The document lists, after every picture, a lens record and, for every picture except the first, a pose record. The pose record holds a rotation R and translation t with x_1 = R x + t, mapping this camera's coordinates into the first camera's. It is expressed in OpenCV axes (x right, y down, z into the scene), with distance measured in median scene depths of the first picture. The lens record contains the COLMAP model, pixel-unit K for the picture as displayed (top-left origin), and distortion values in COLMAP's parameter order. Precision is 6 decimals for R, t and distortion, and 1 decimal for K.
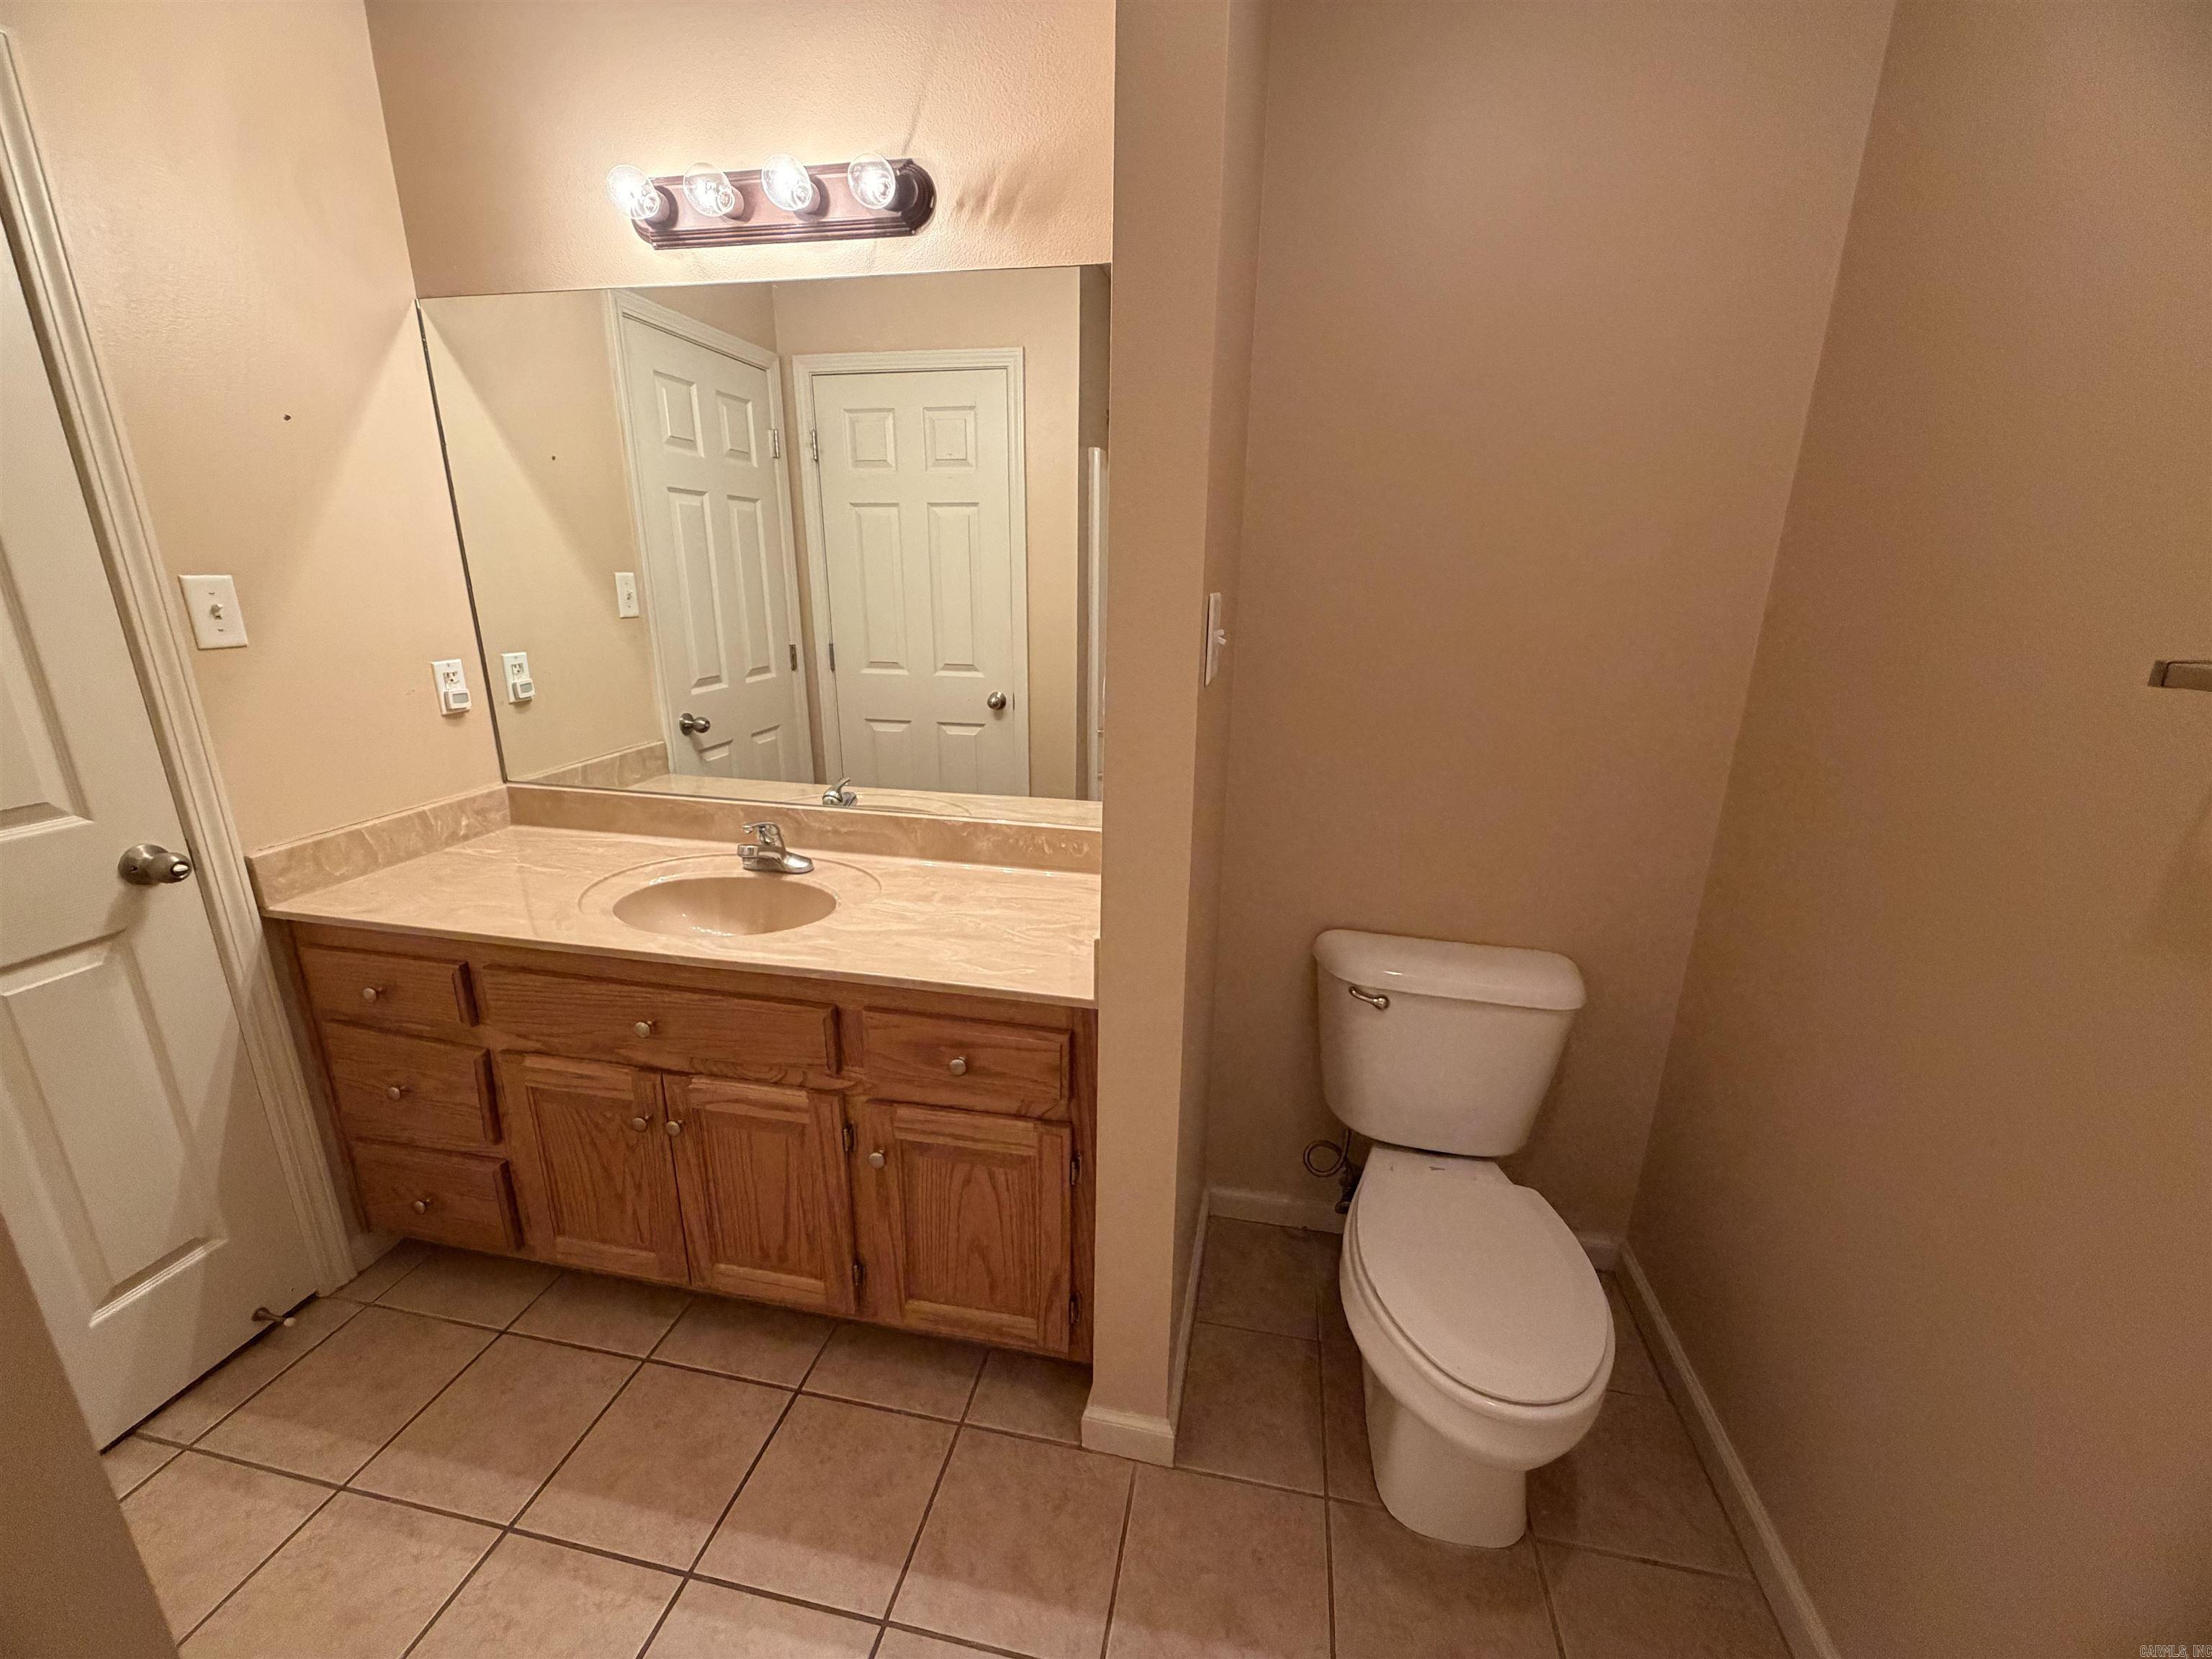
lens RADIAL K [[886.5, 0, 1105.6], [0, 886.5, 833.7], [0, 0, 1]] dist [-0.002021, 0.001663]
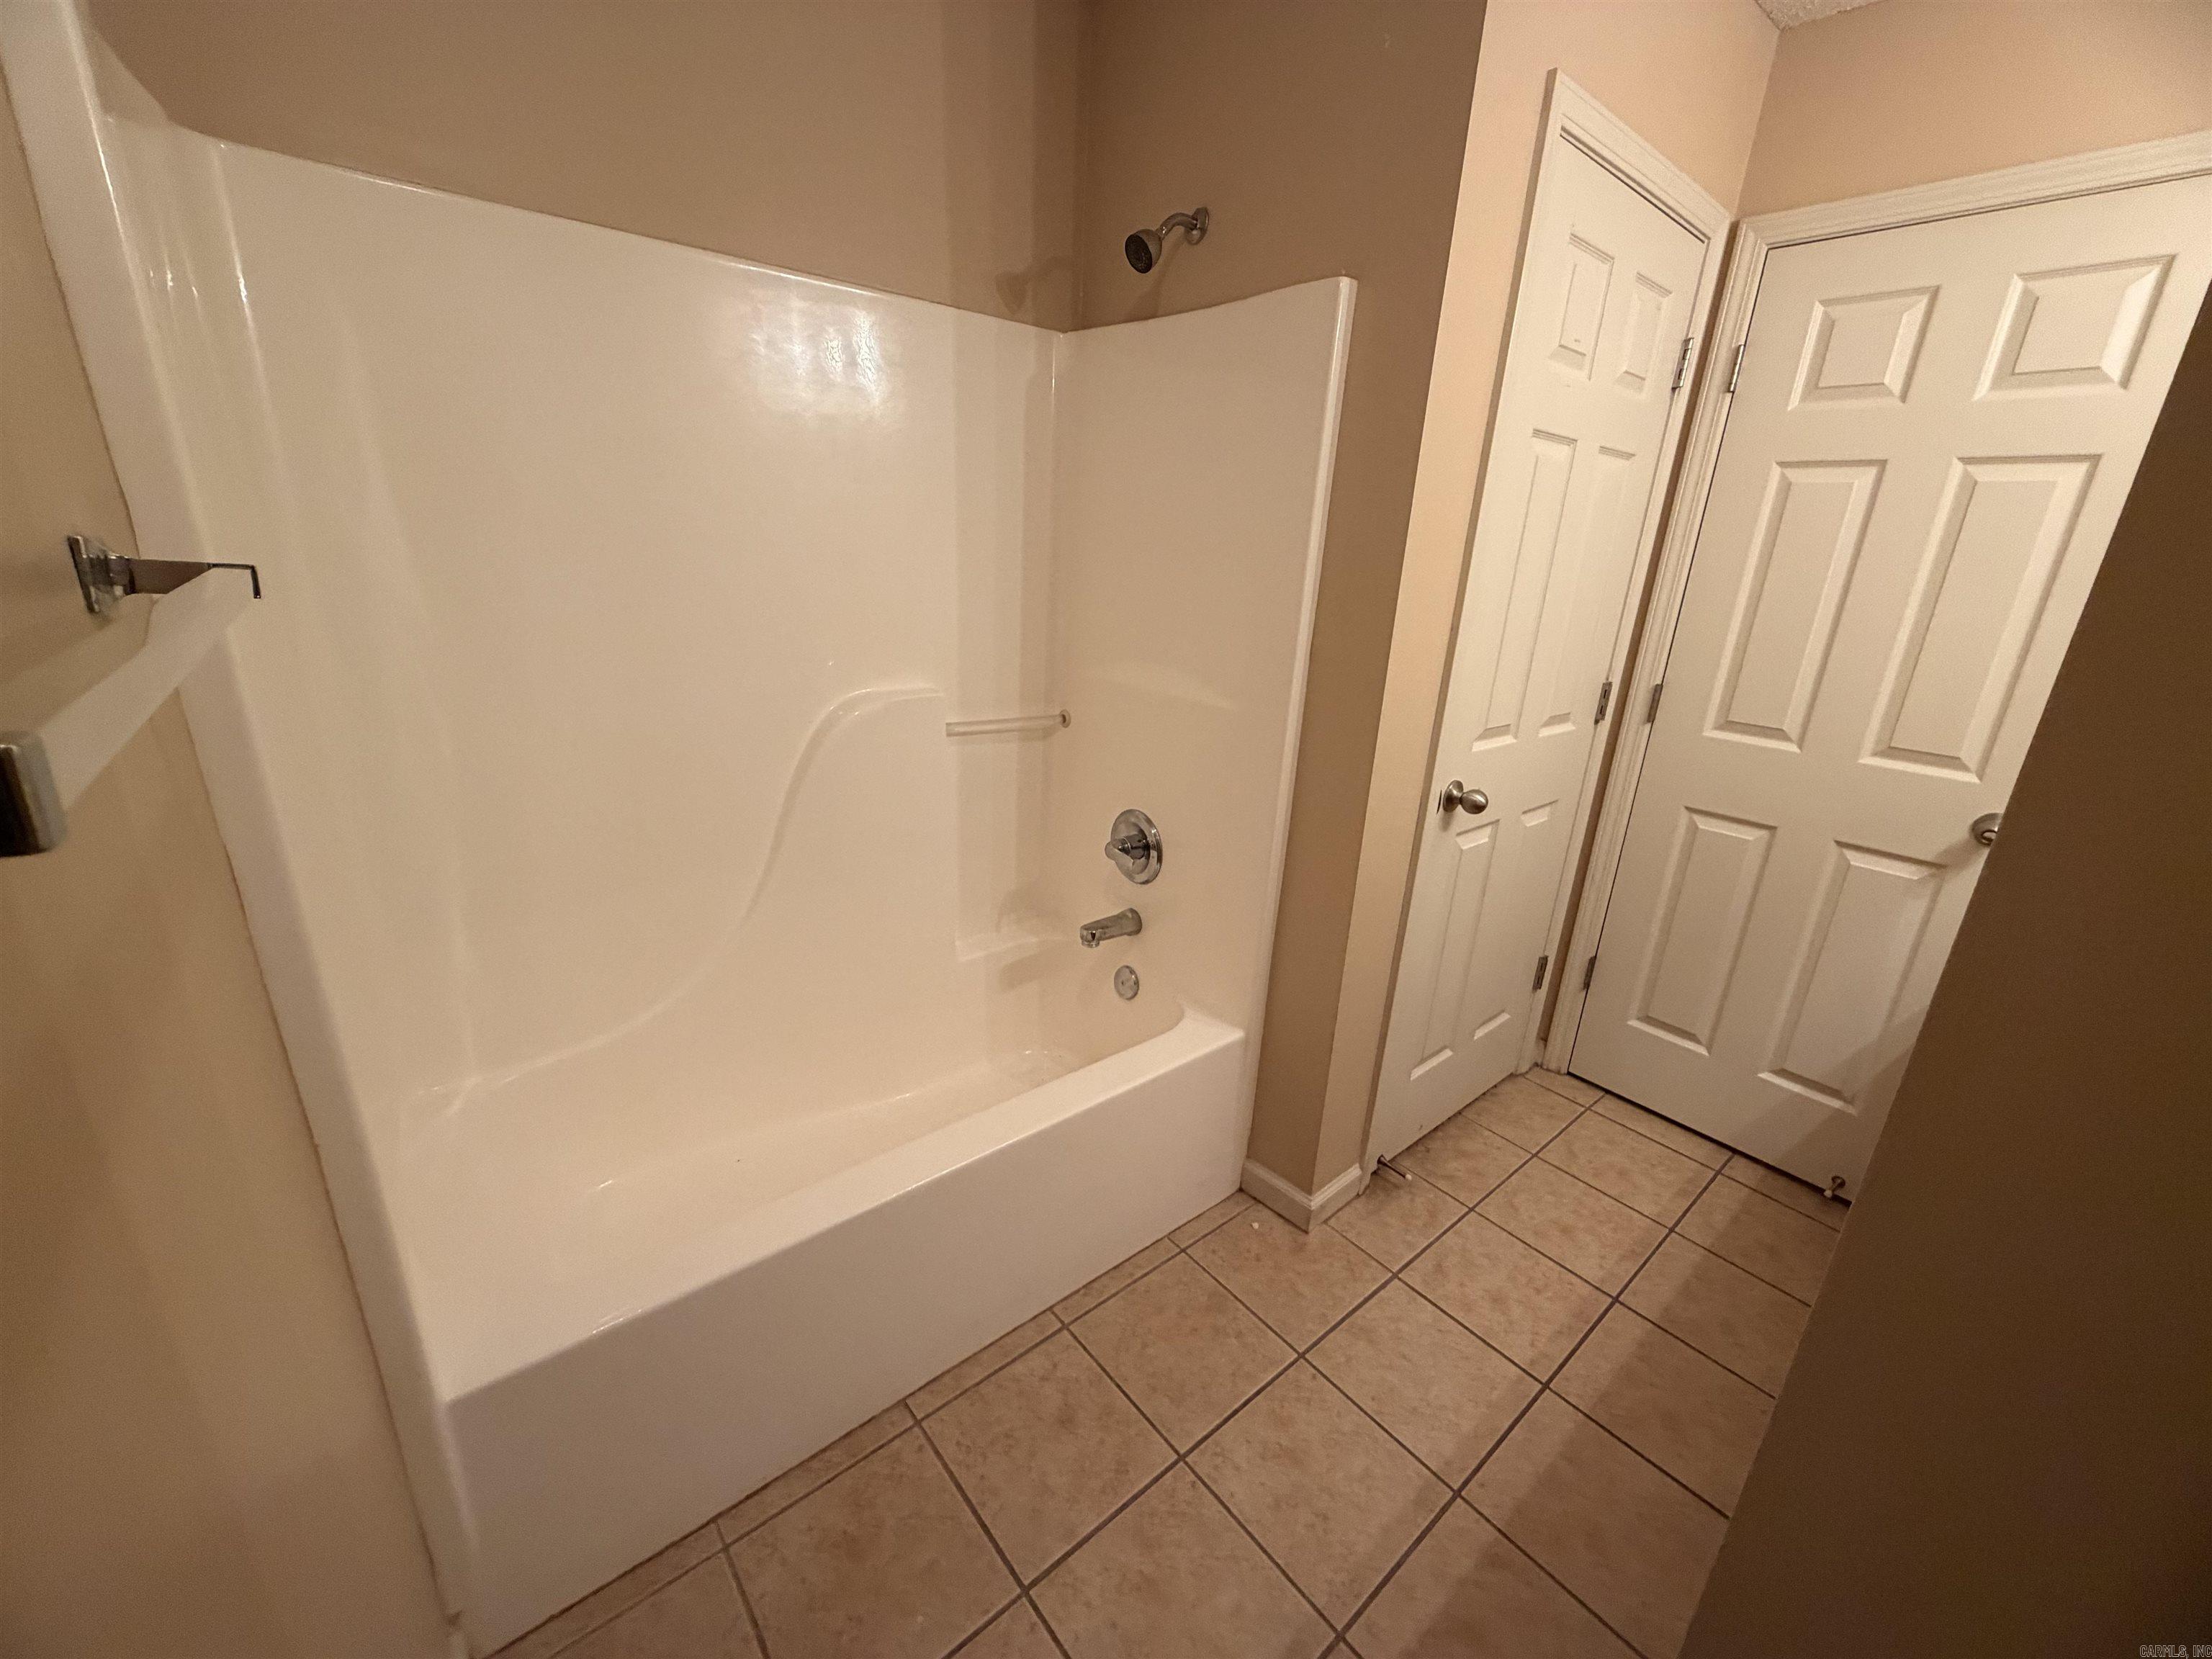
lens RADIAL K [[886.5, 0, 1100.7], [0, 886.5, 833.3], [0, 0, 1]] dist [-0.002021, 0.001663]
pose [[-0.634280, 0.194653, -0.748197, 0.627989], [-0.278206, 0.845482, 0.455810, -0.175222], [0.721312, 0.497264, -0.482119, 0.706706]]
